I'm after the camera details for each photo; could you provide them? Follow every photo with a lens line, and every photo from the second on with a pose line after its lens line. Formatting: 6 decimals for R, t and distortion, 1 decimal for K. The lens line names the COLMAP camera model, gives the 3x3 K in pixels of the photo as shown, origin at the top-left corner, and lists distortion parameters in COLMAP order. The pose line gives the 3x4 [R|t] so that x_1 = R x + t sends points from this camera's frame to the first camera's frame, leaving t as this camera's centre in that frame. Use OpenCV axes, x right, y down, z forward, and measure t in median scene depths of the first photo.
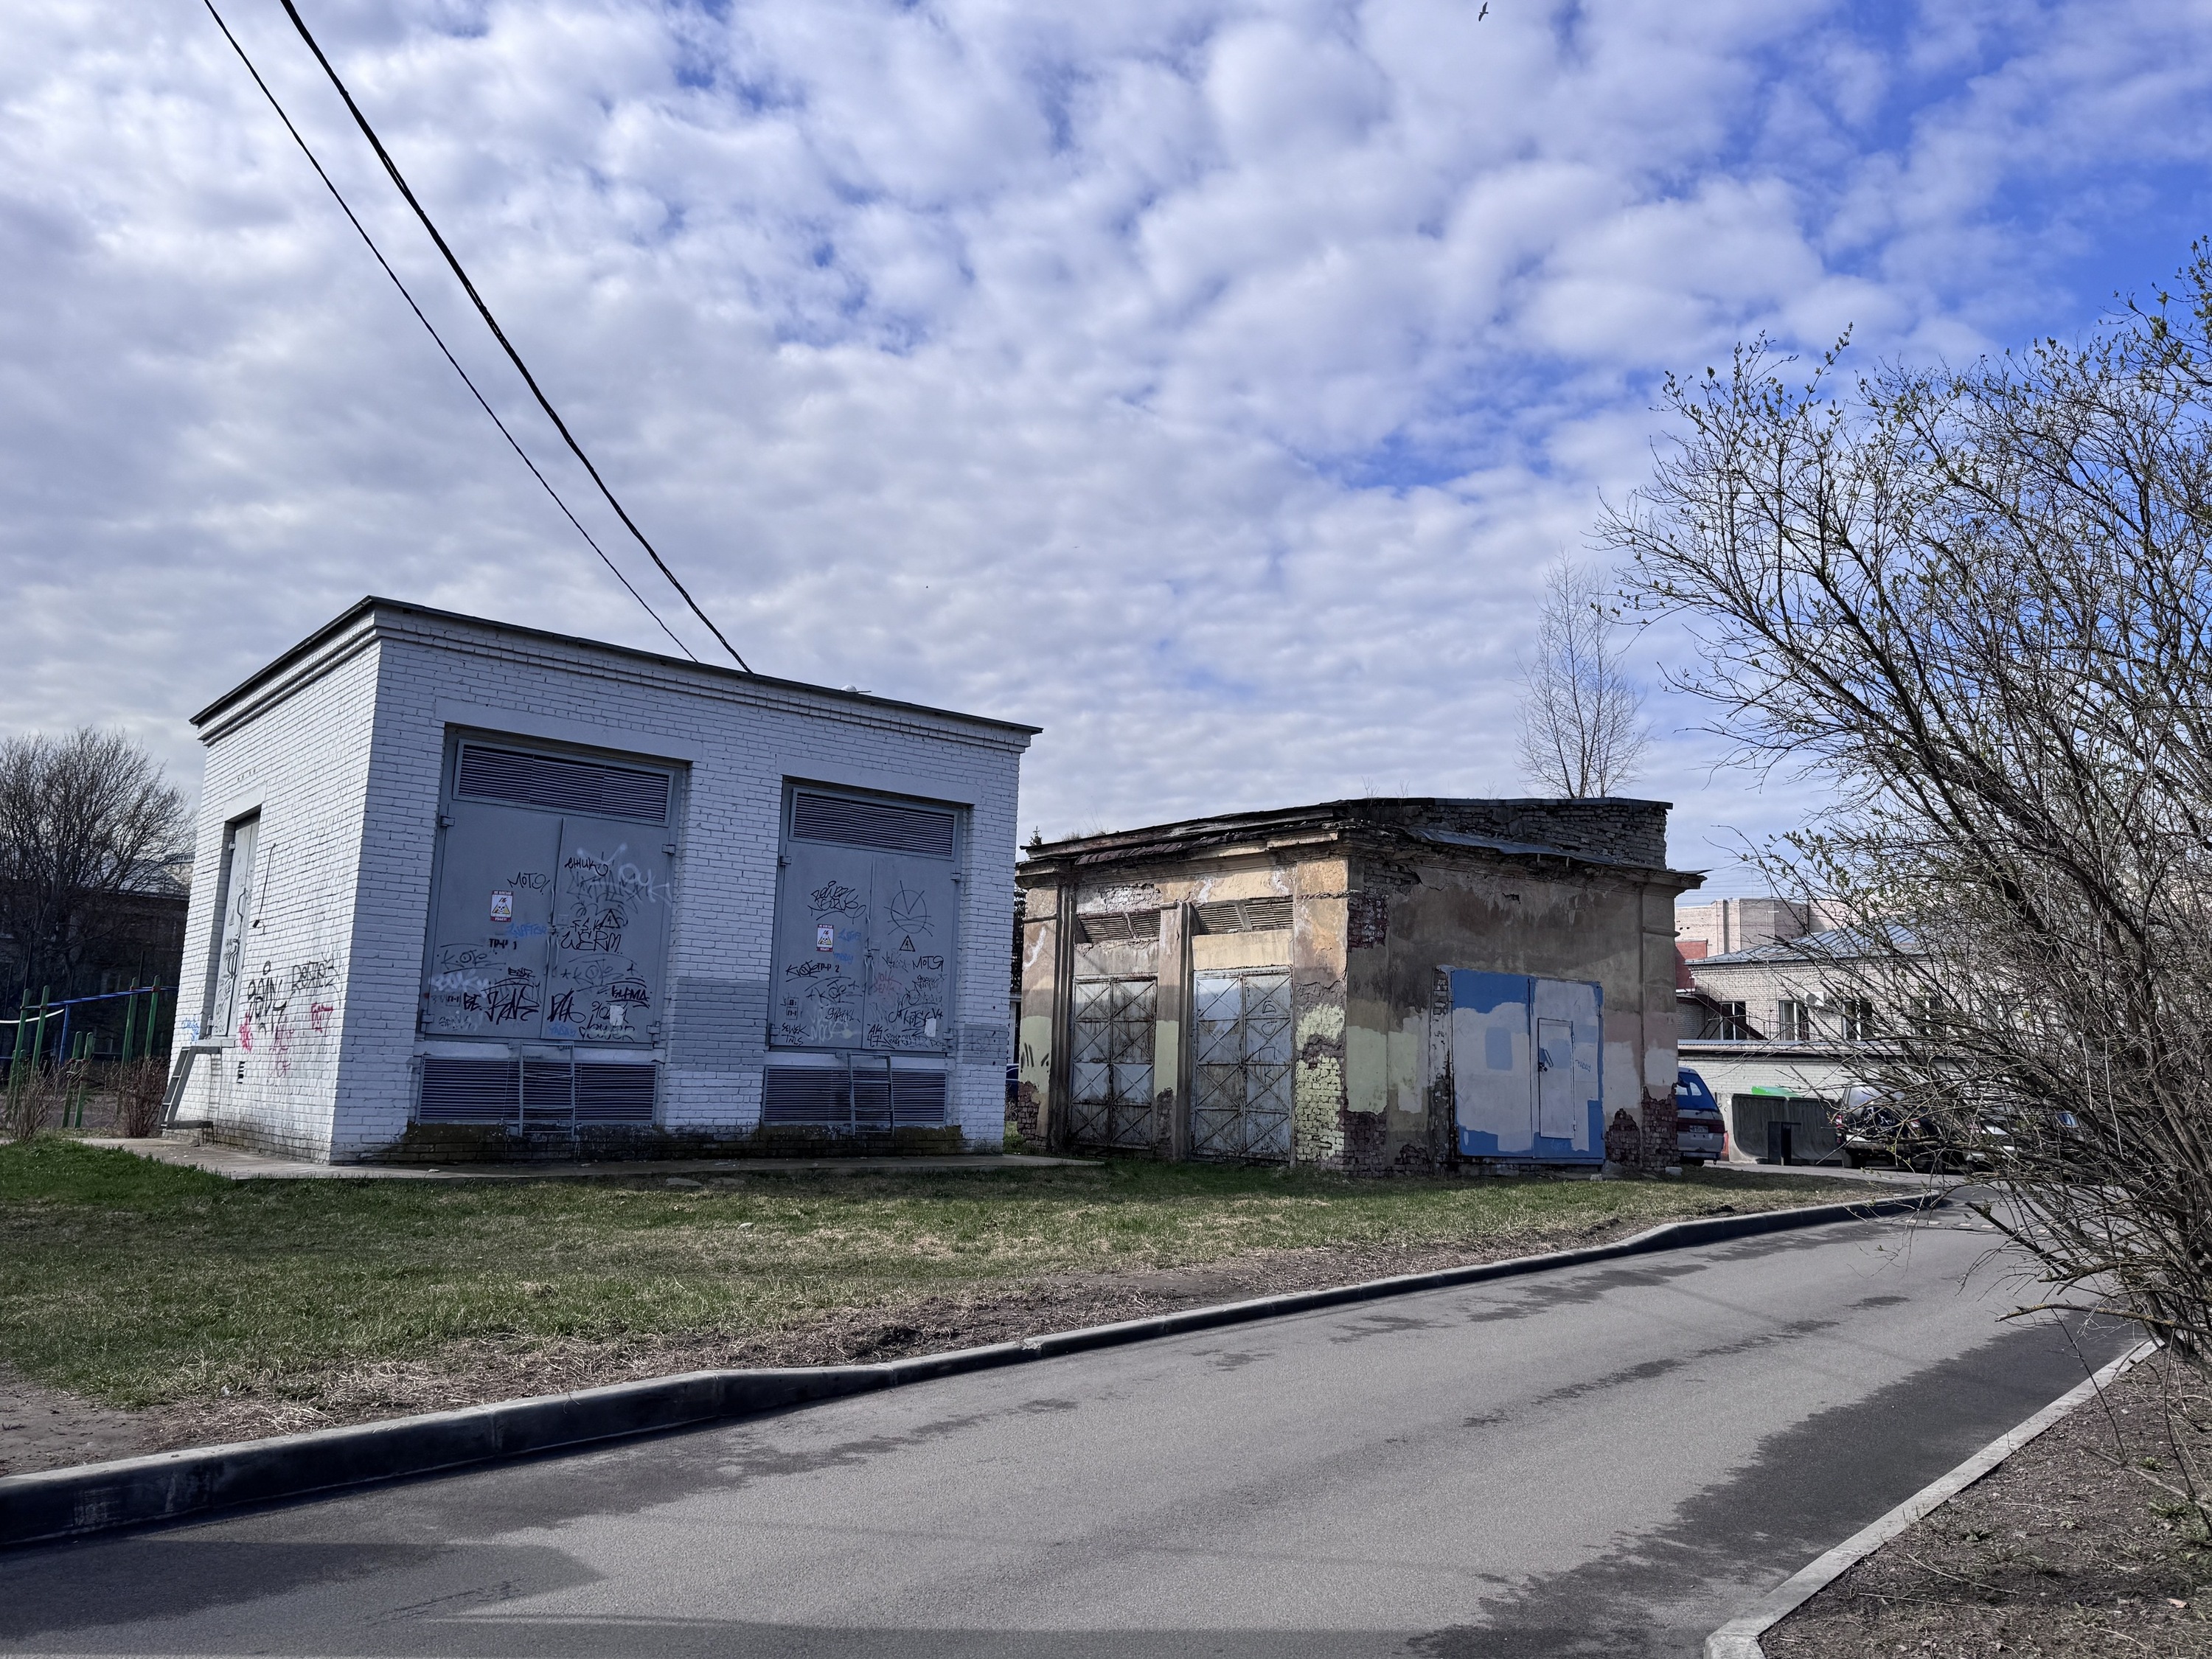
lens RADIAL K [[1688.0, 0, 1113.9], [0, 1688.0, 831.1], [0, 0, 1]] dist [0.172598, -0.000444]
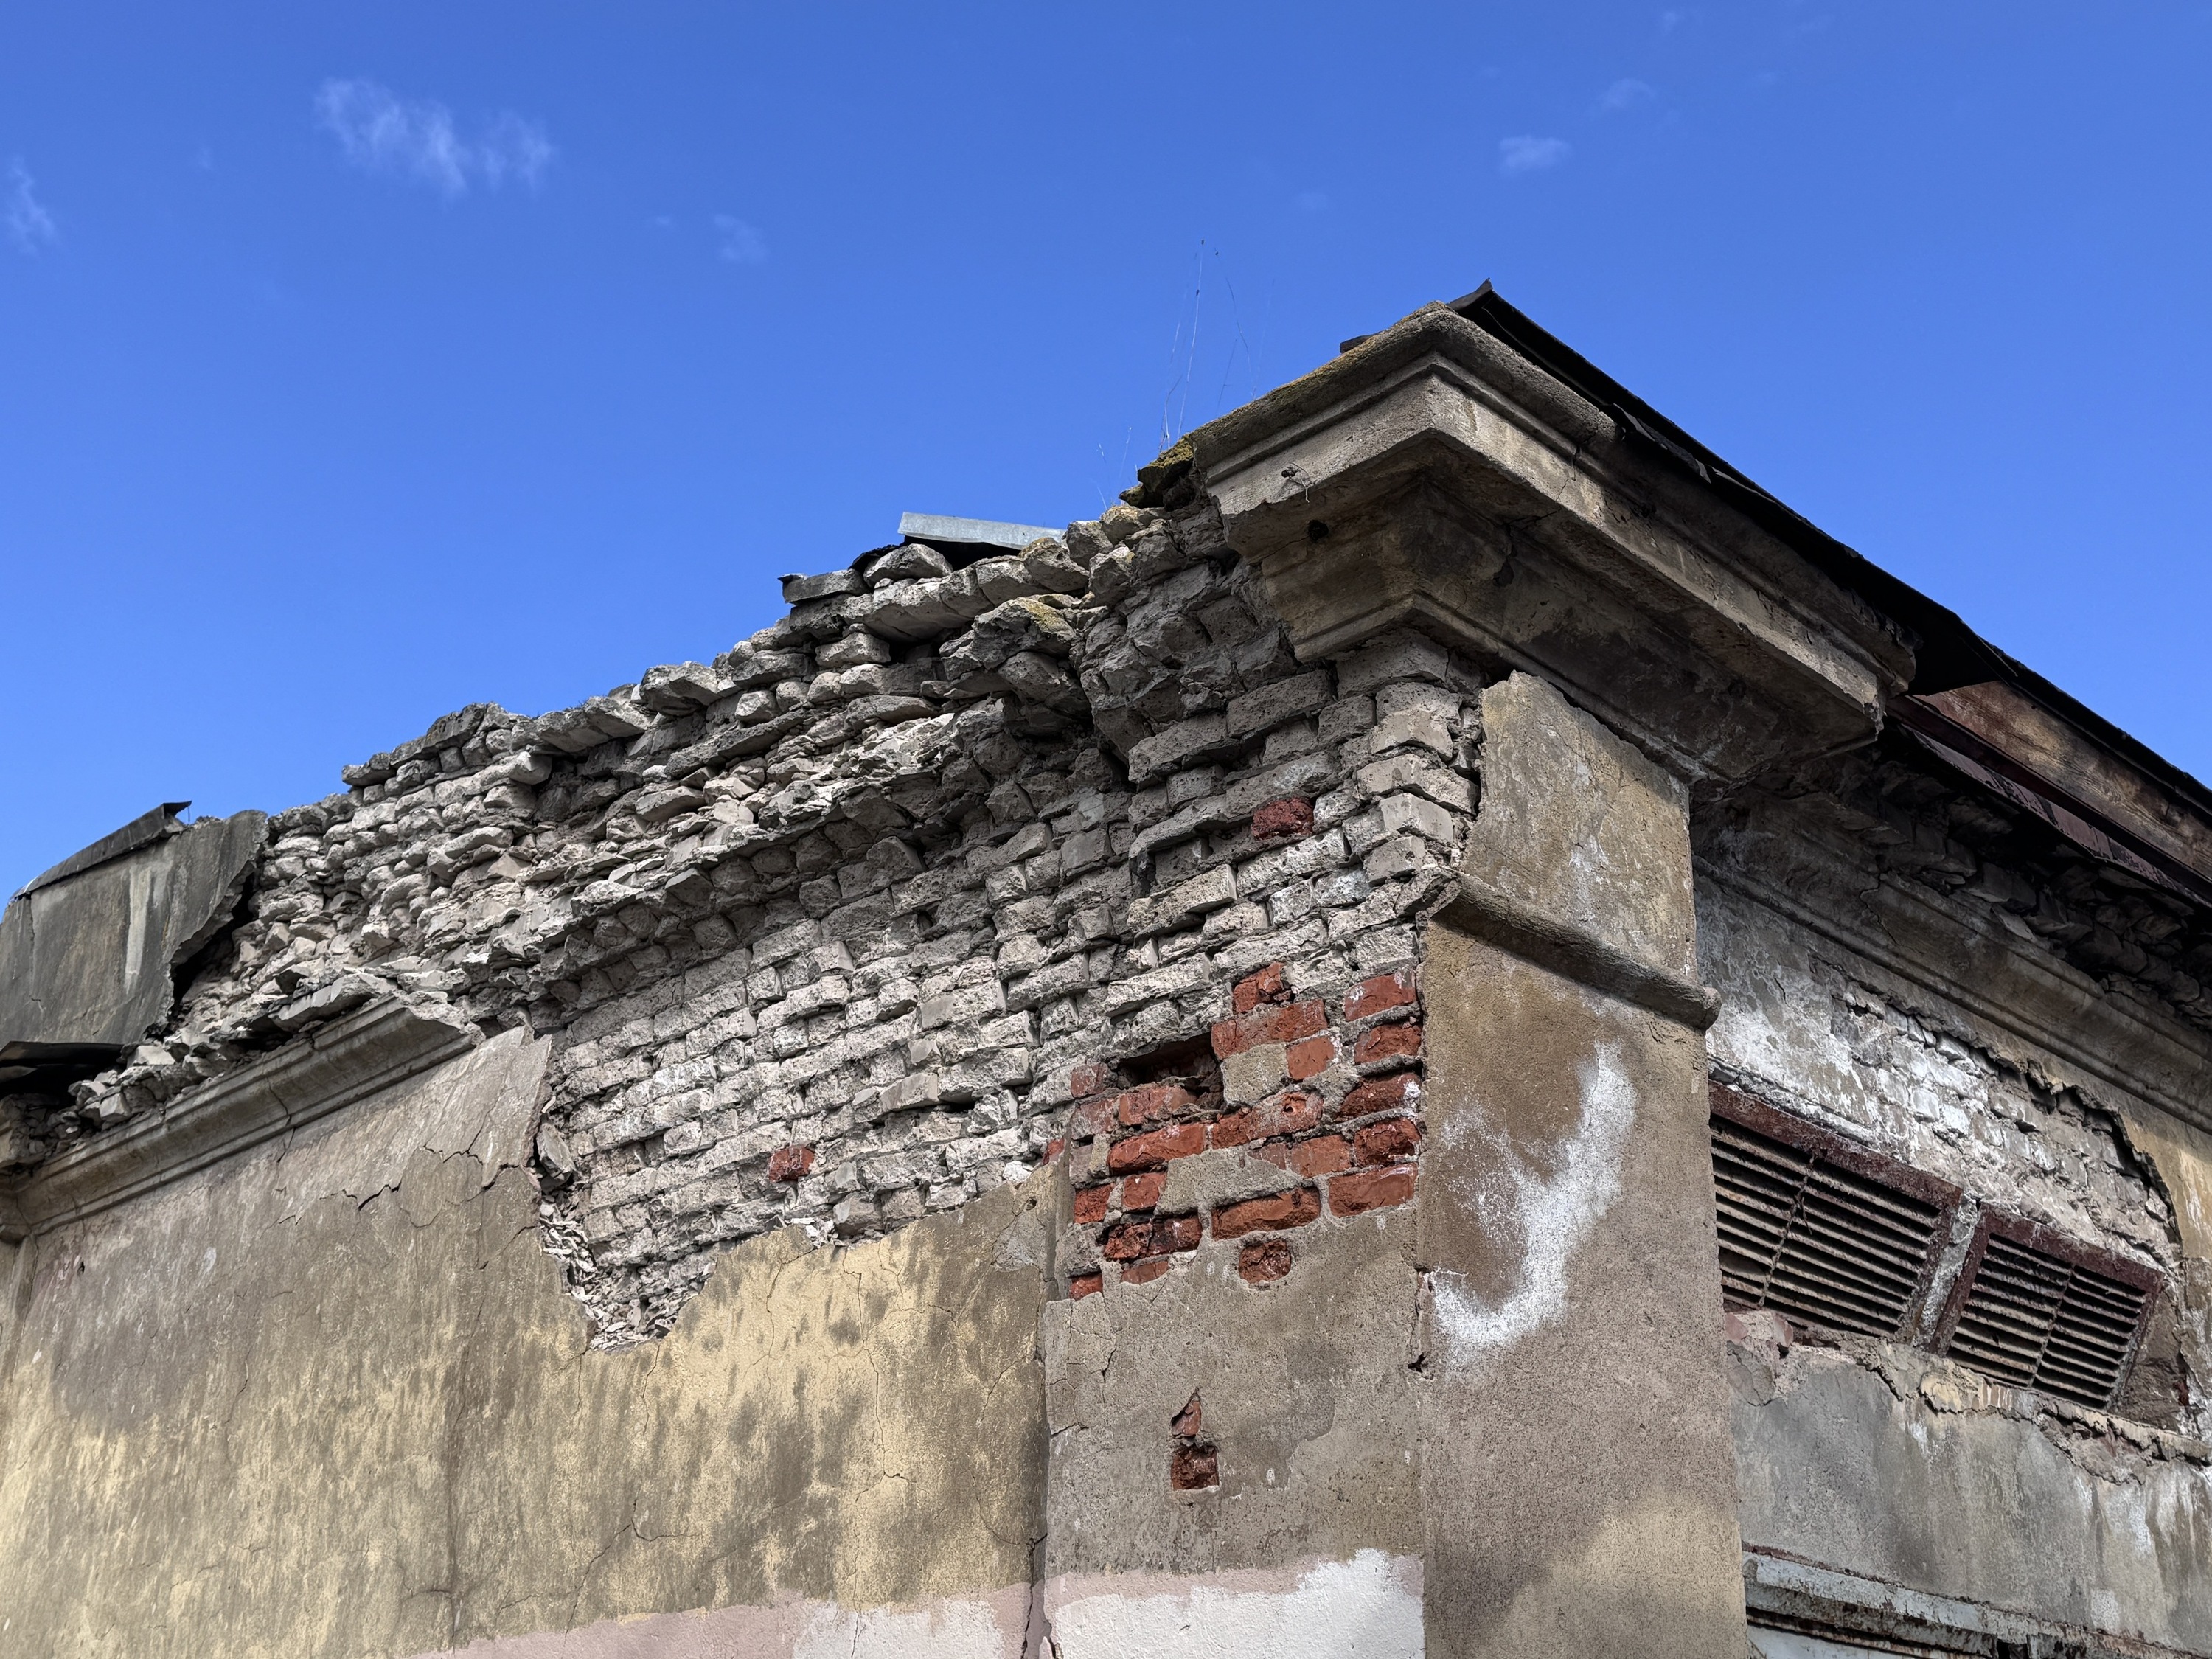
lens RADIAL K [[2477.6, 0, 1114.7], [0, 2477.6, 831.6], [0, 0, 1]] dist [0.200414, -0.454495]
pose [[-0.096300, 0.375907, 0.921640, -0.226692], [-0.183176, 0.903436, -0.387621, 0.130761], [-0.978352, -0.206150, -0.018143, 1.176134]]
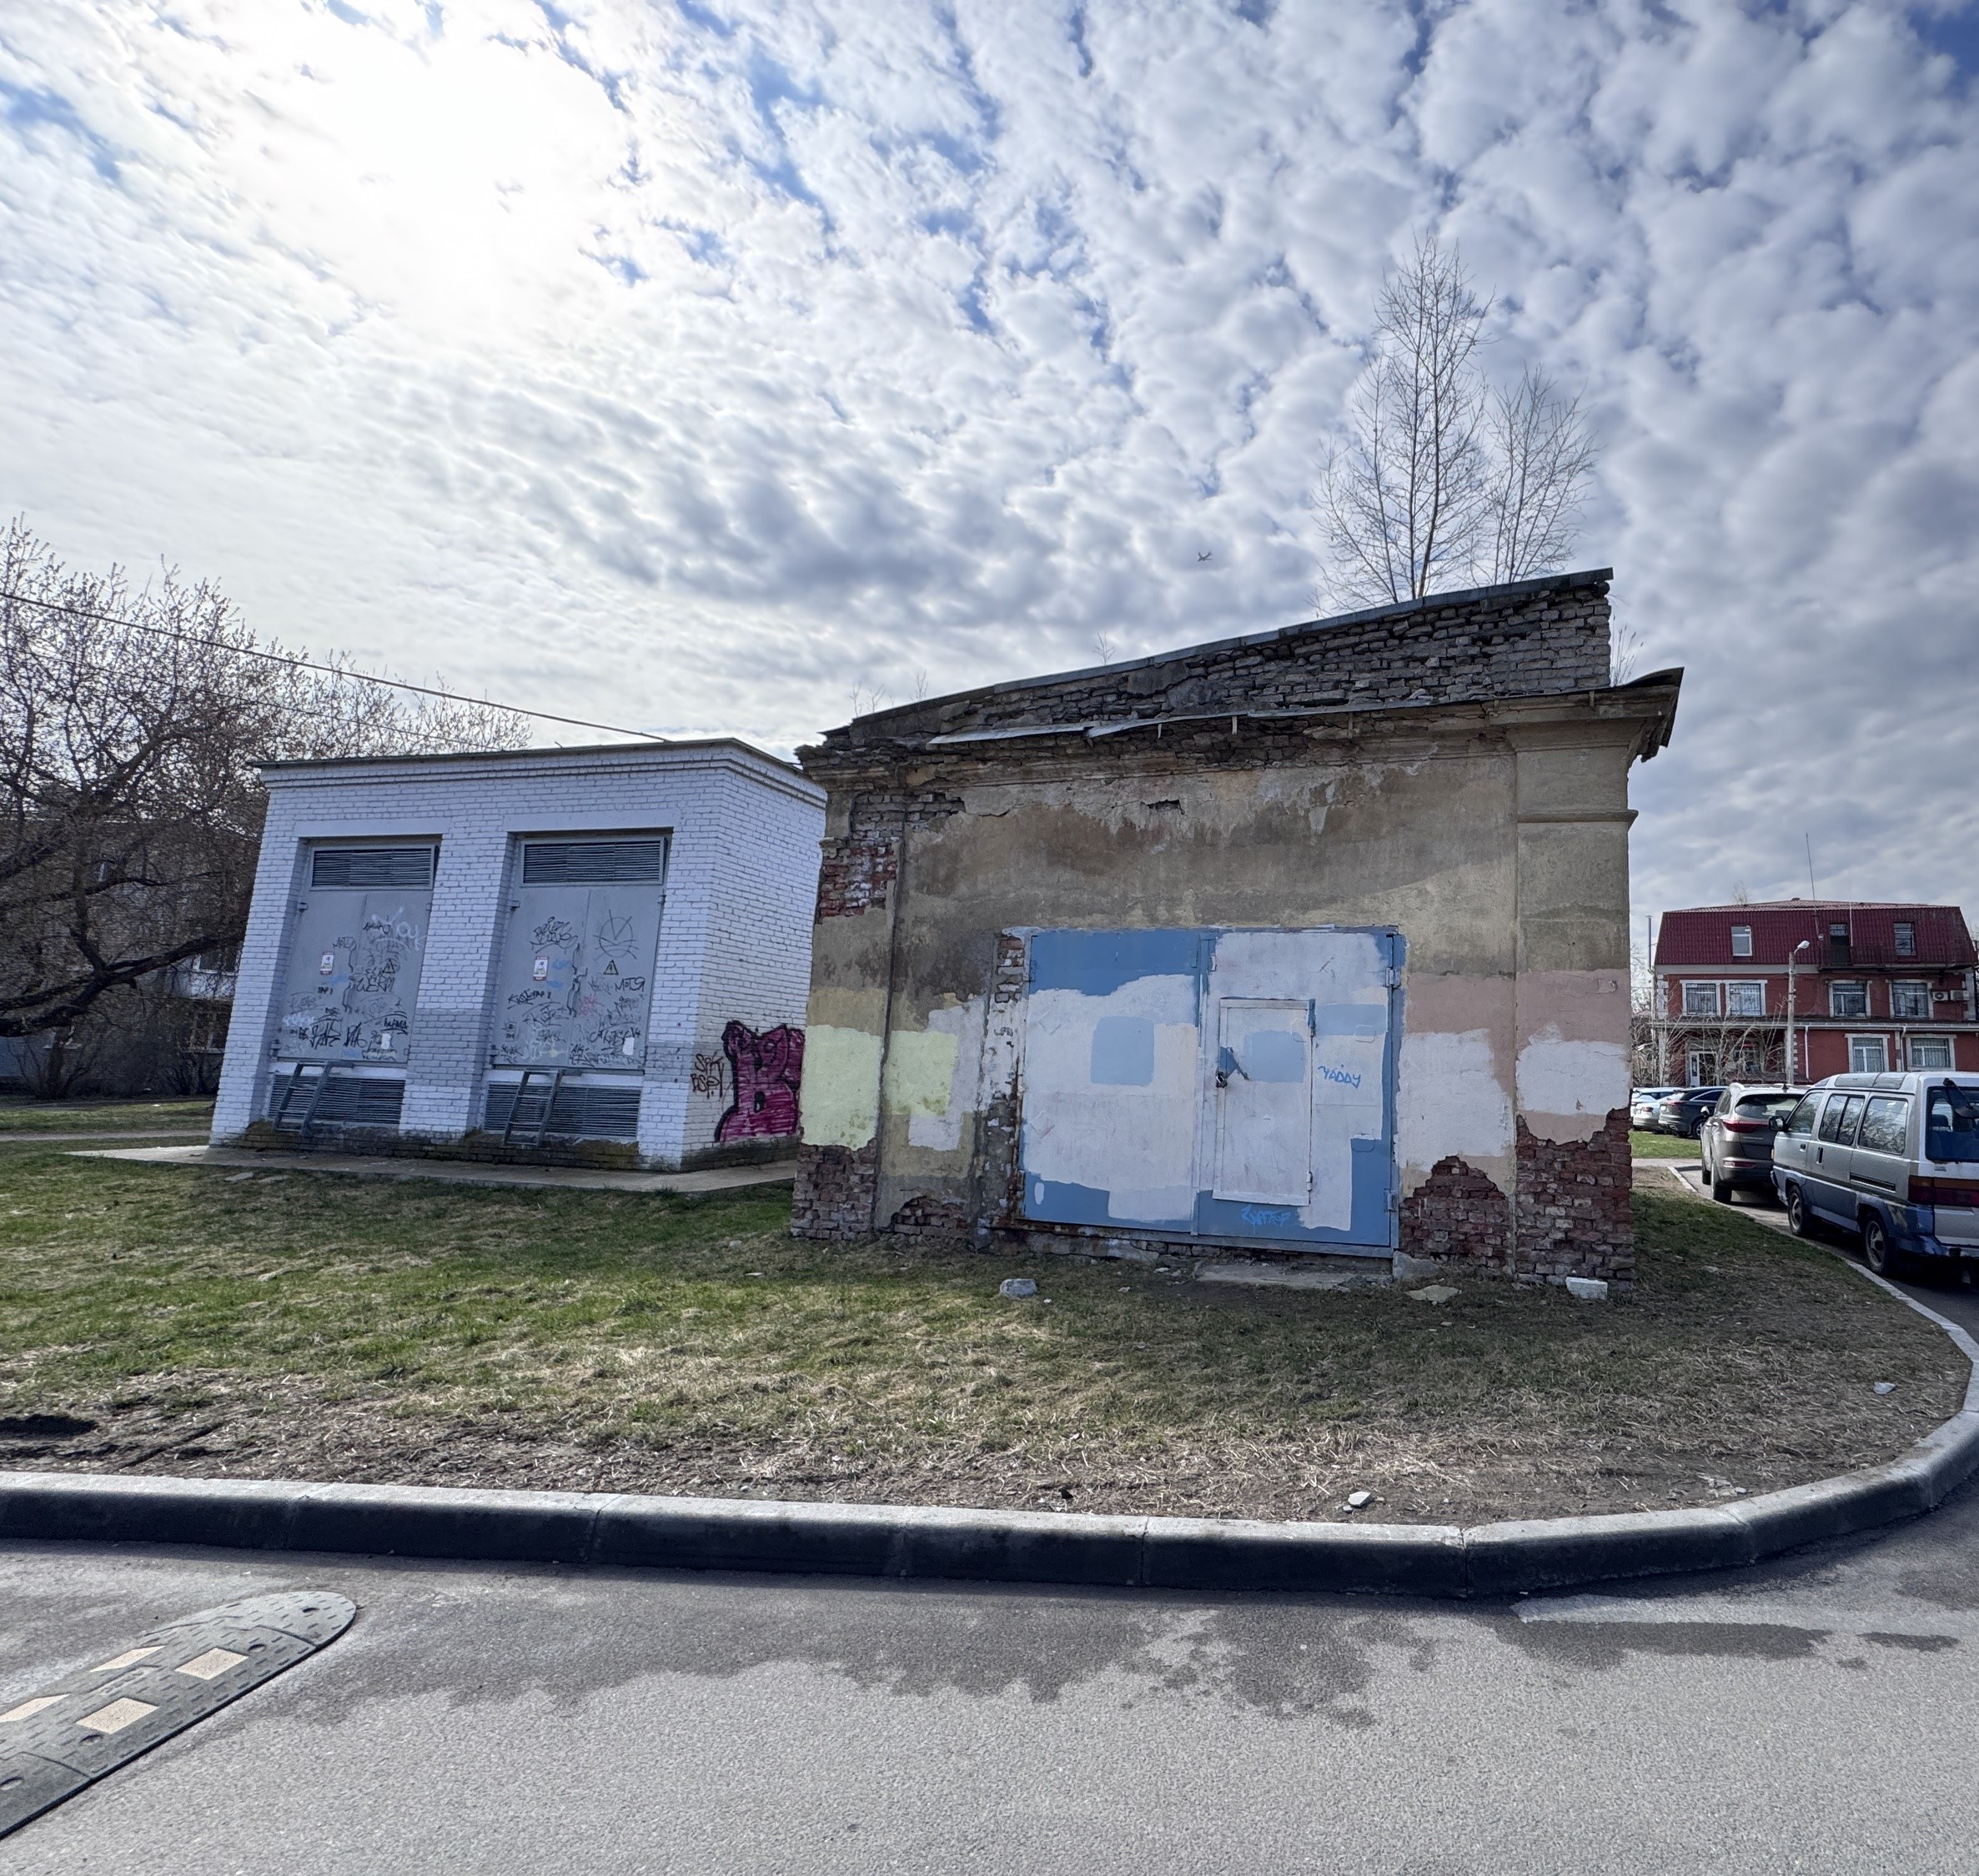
lens RADIAL K [[996.5, 0, 1236.9], [0, 996.5, 936.6], [0, 0, 1]] dist [0.002792, 0.008817]
pose [[0.612642, -0.118303, -0.781457, 0.528150], [0.104755, 0.992165, -0.068076, 0.113438], [0.783388, -0.040155, 0.620235, 0.798796]]
